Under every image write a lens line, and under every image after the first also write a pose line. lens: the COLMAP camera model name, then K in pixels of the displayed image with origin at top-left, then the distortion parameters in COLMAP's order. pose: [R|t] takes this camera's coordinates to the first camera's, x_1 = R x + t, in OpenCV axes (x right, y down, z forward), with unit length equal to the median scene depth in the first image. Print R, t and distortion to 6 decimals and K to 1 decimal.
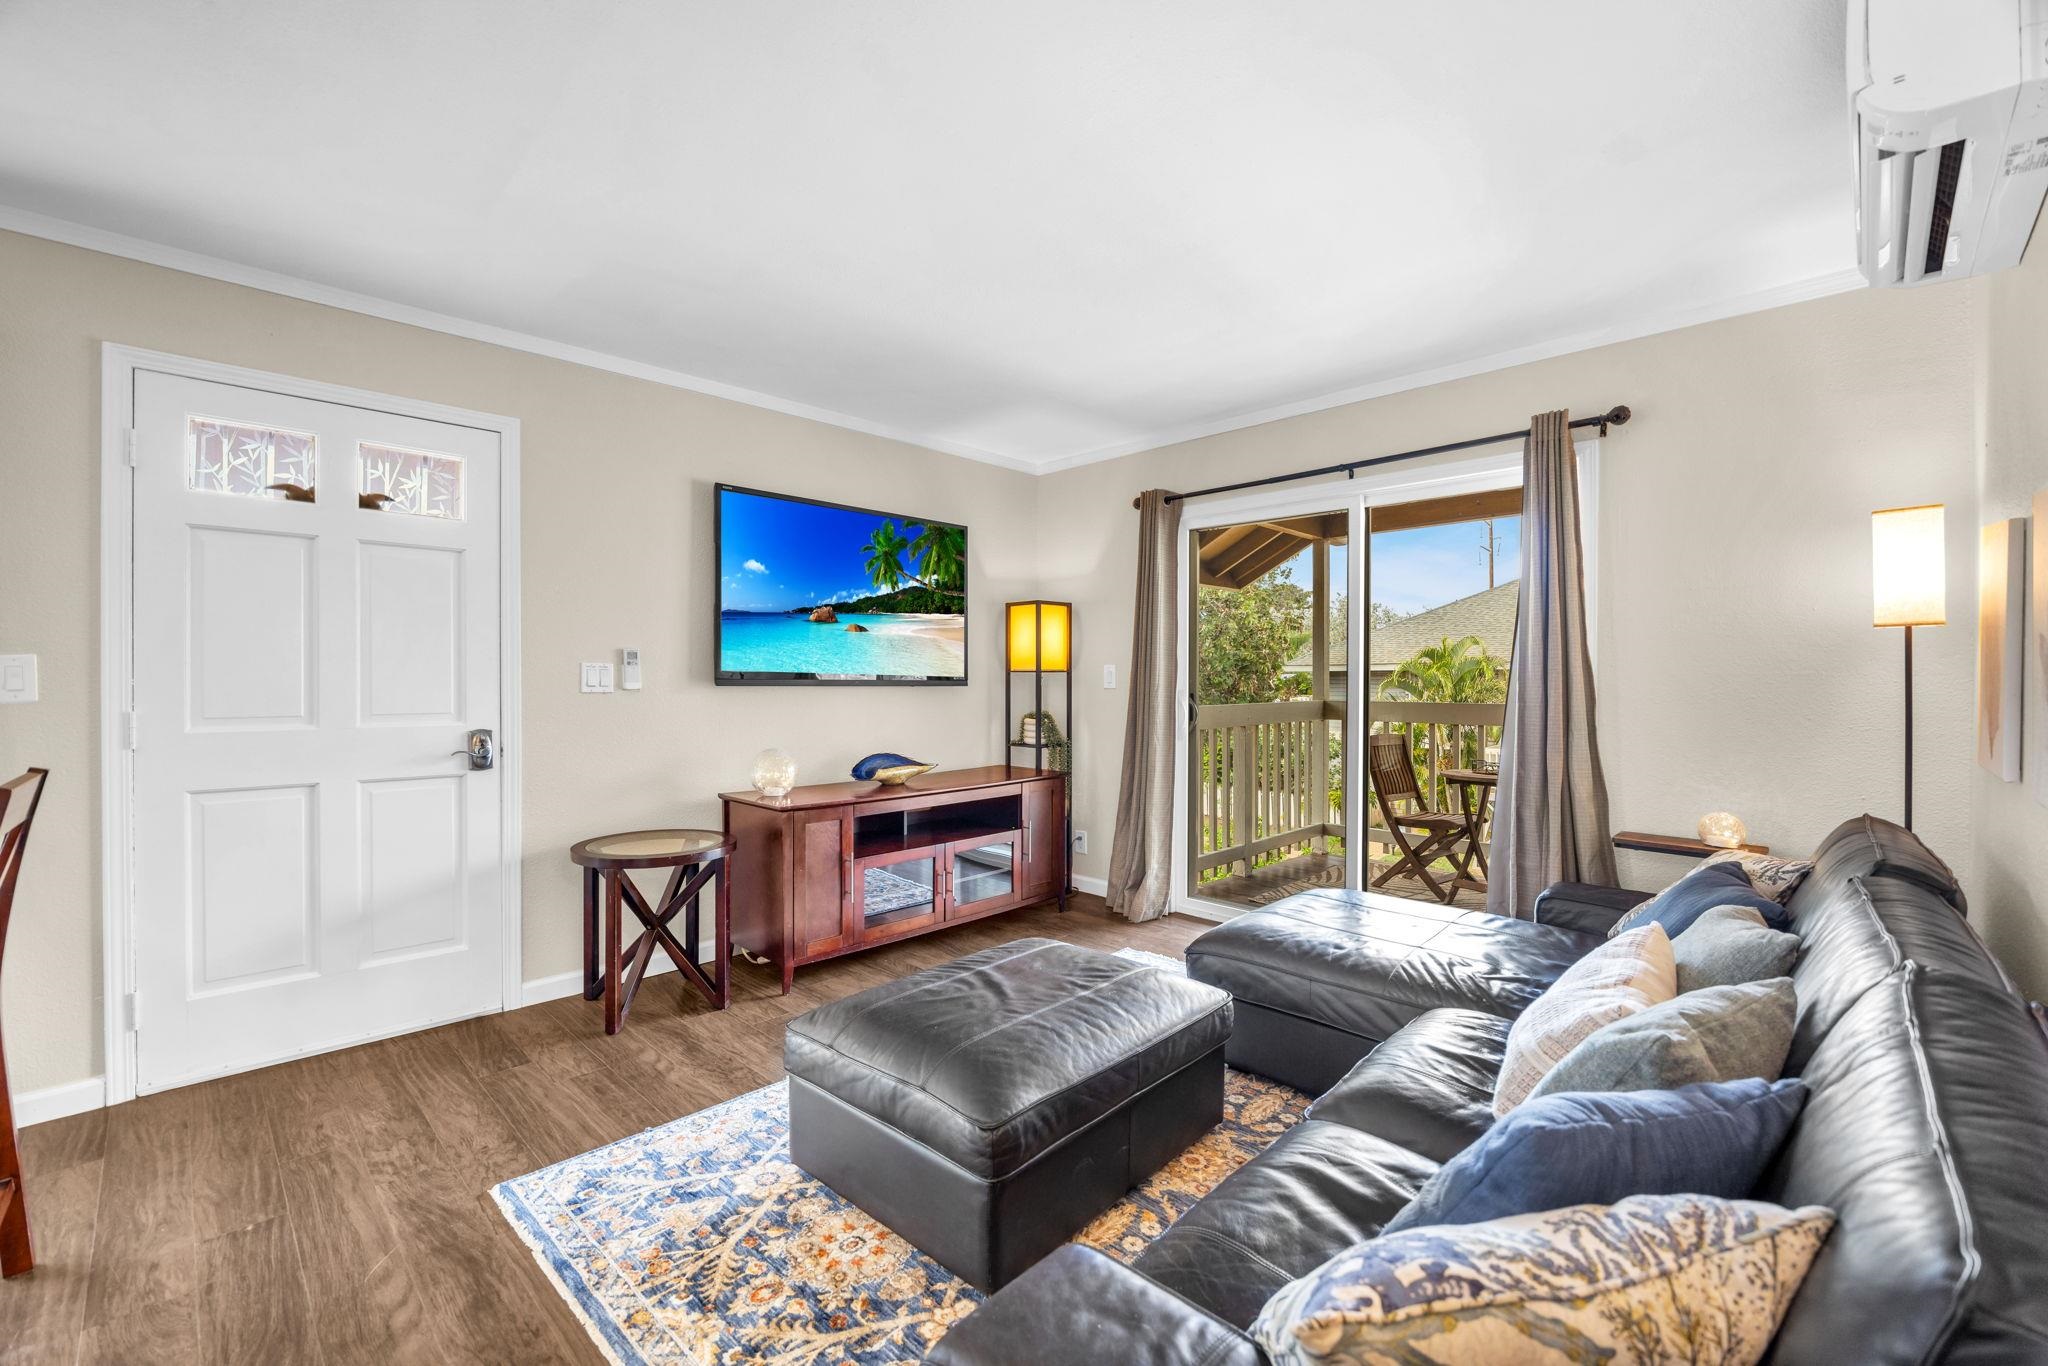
lens RADIAL K [[870.7, 0, 1010.5], [0, 870.7, 682.1], [0, 0, 1]] dist [-0.001153, -0.000284]
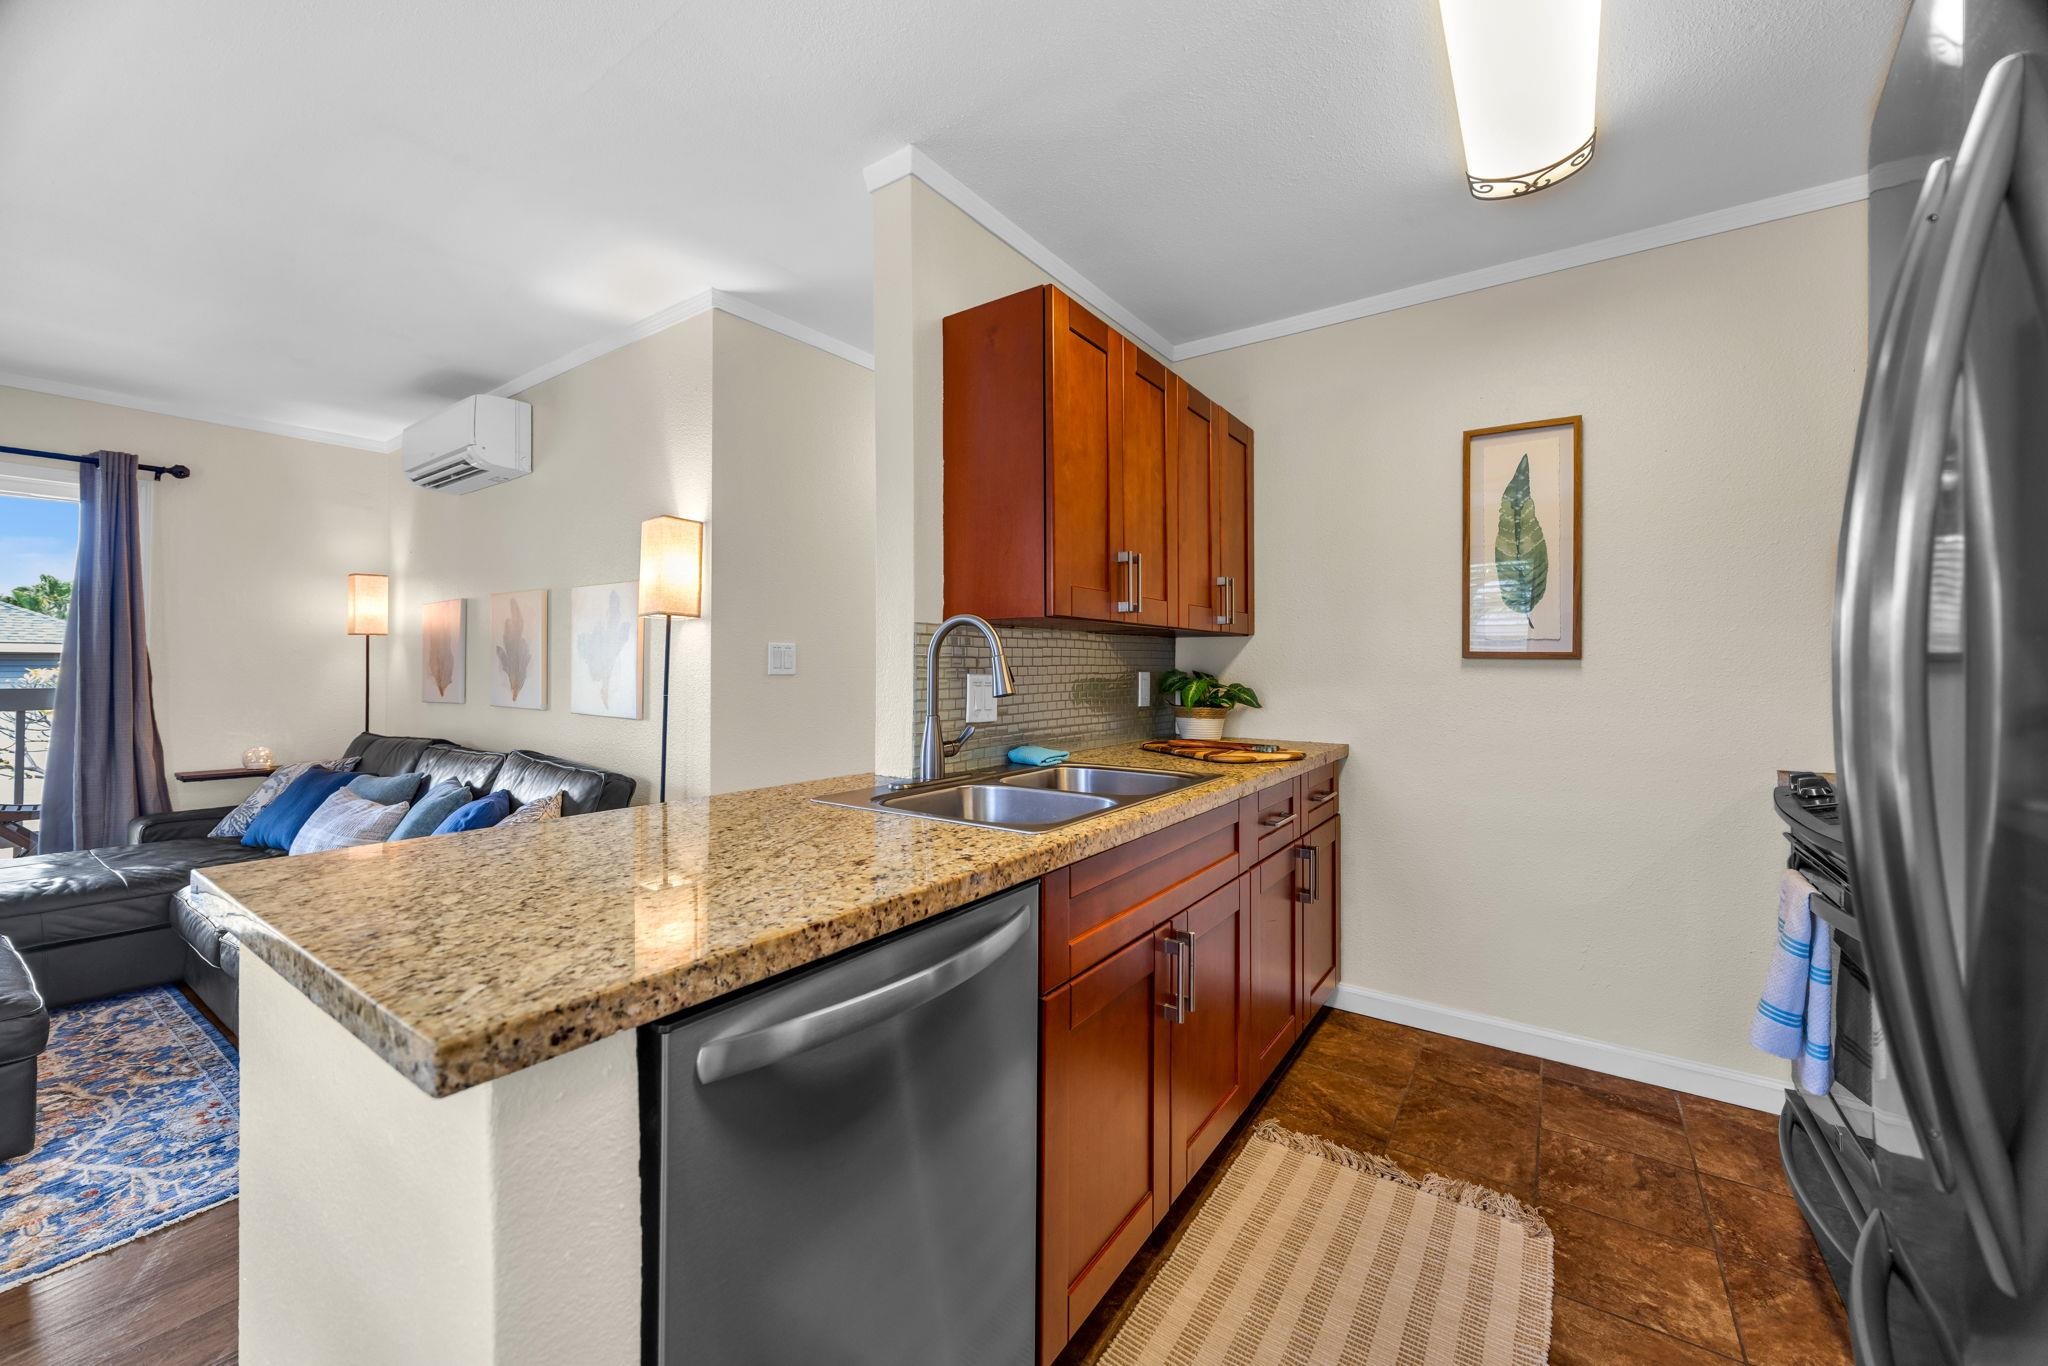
lens RADIAL K [[788.3, 0, 1026.2], [0, 788.3, 663.2], [0, 0, 1]] dist [-0.002153, -0.000073]
pose [[-0.164863, 0.003519, 0.986310, -0.697800], [0.003349, 0.999990, -0.003008, 0.004365], [-0.986311, 0.002807, -0.164873, -0.106657]]
